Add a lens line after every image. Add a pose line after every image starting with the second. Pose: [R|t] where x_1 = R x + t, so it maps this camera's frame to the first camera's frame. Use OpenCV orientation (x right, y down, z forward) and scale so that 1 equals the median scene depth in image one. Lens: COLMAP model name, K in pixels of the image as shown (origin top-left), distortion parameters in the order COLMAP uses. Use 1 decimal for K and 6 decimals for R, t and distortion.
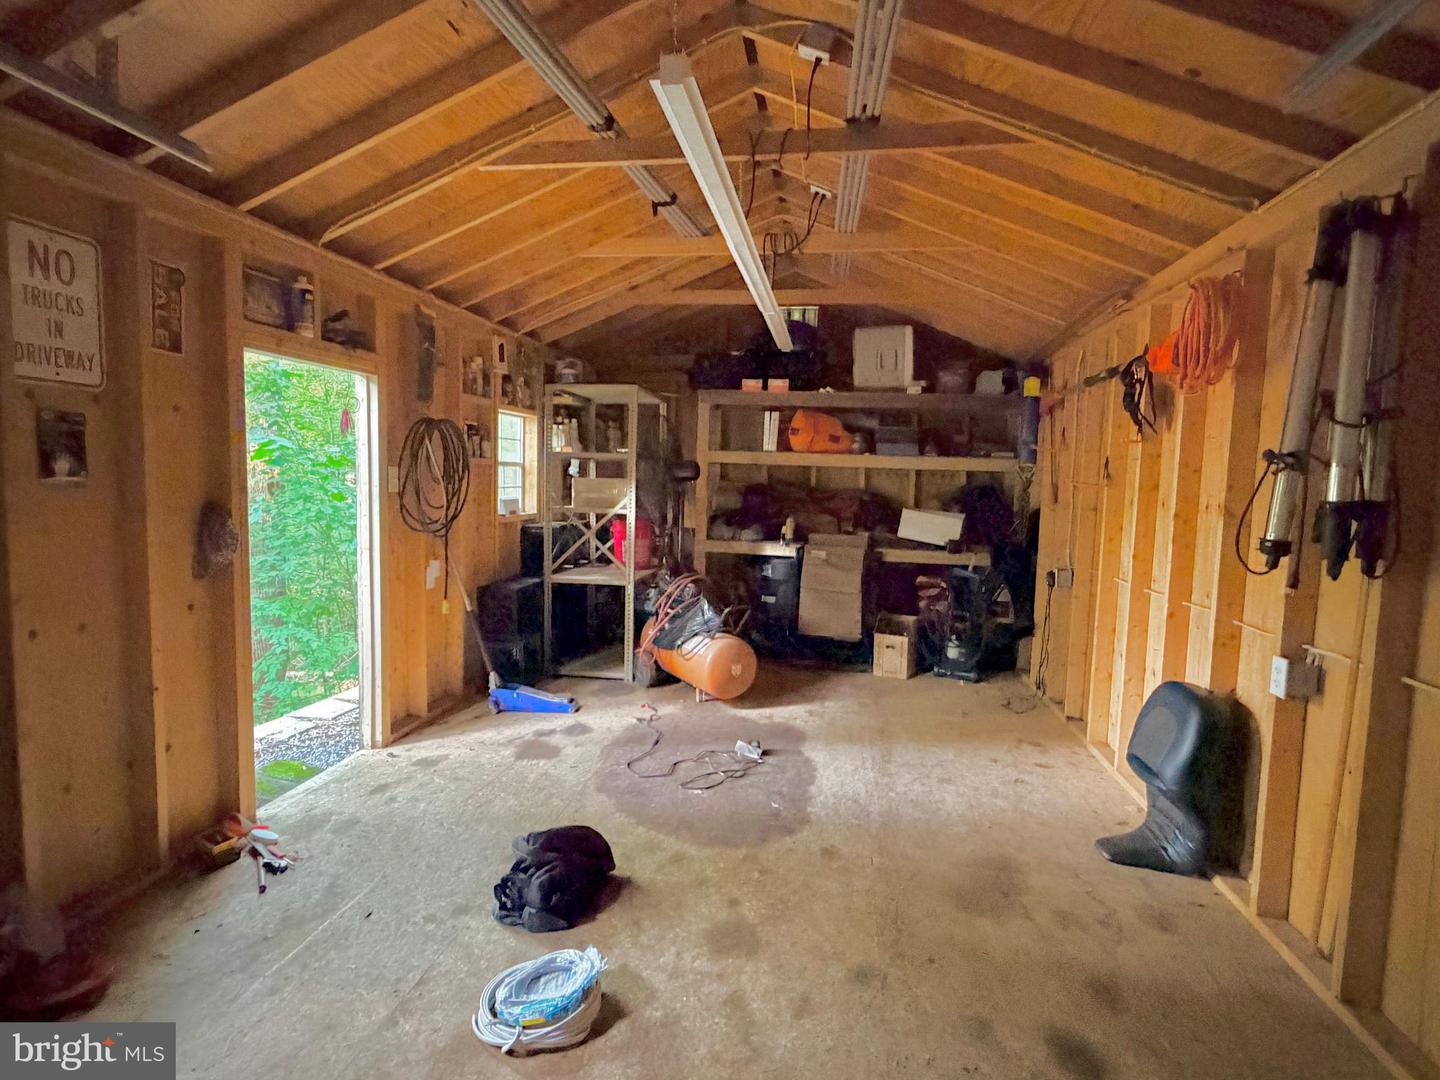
lens RADIAL K [[750.3, 0, 722.1], [0, 750.3, 541.2], [0, 0, 1]] dist [-0.000755, -0.000087]
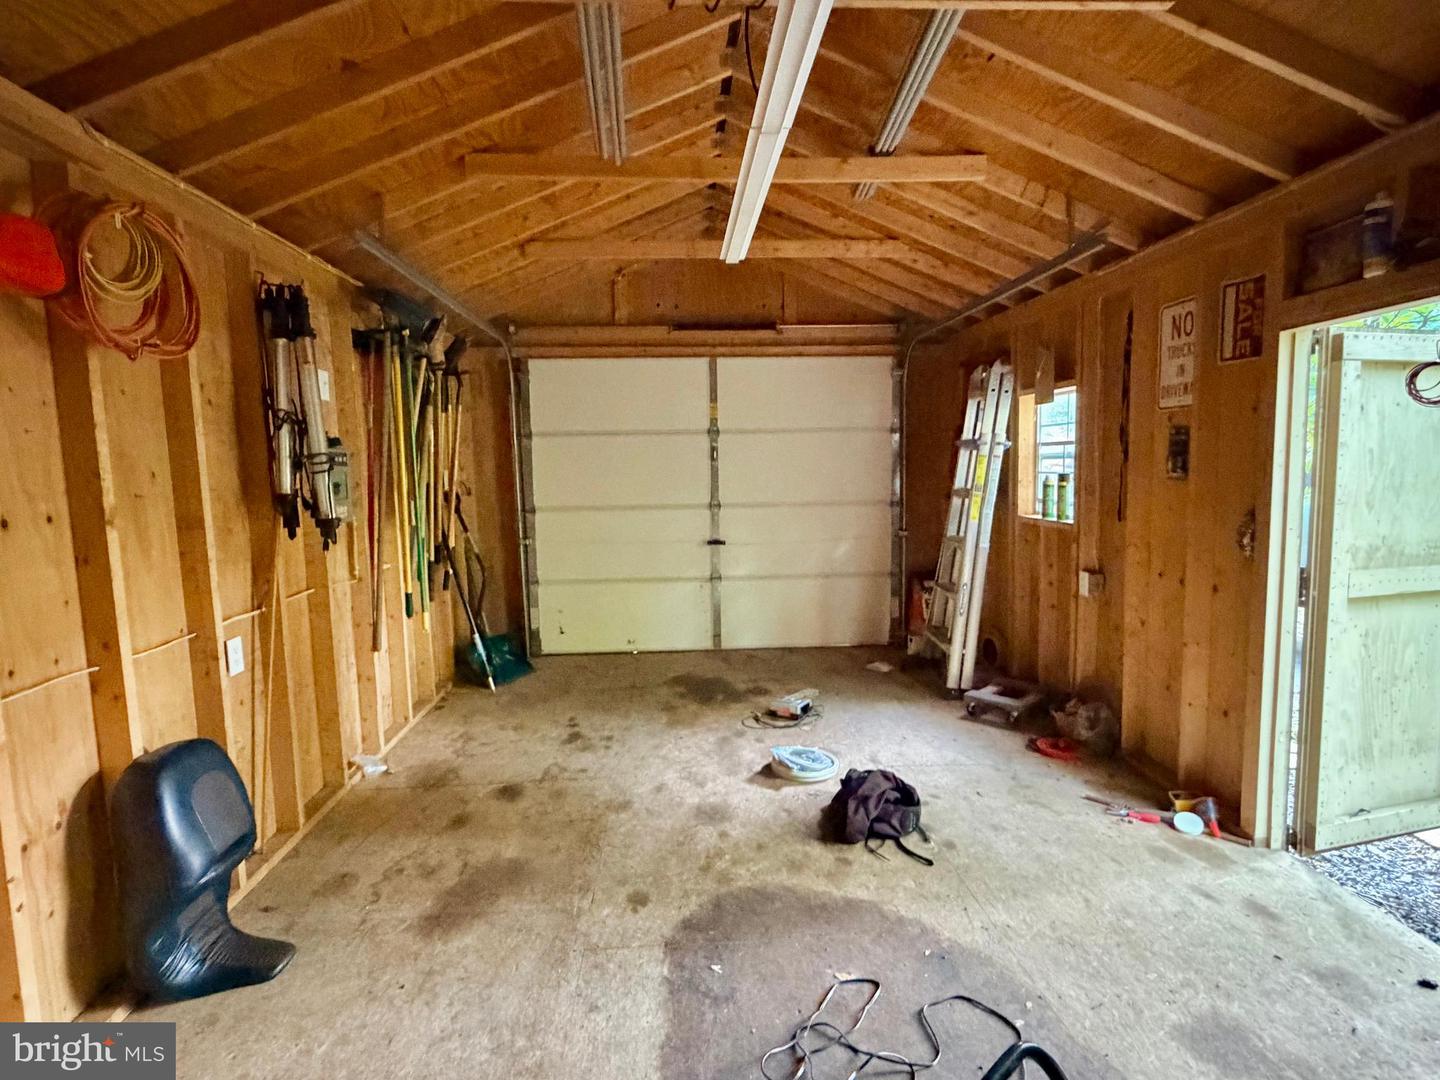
lens RADIAL K [[750.3, 0, 721.4], [0, 750.3, 540.2], [0, 0, 1]] dist [-0.000755, -0.000087]
pose [[-0.975489, 0.020669, -0.219076, 0.273153], [-0.018223, 0.984571, 0.174033, -0.184175], [0.219293, 0.173759, -0.960062, 2.101722]]
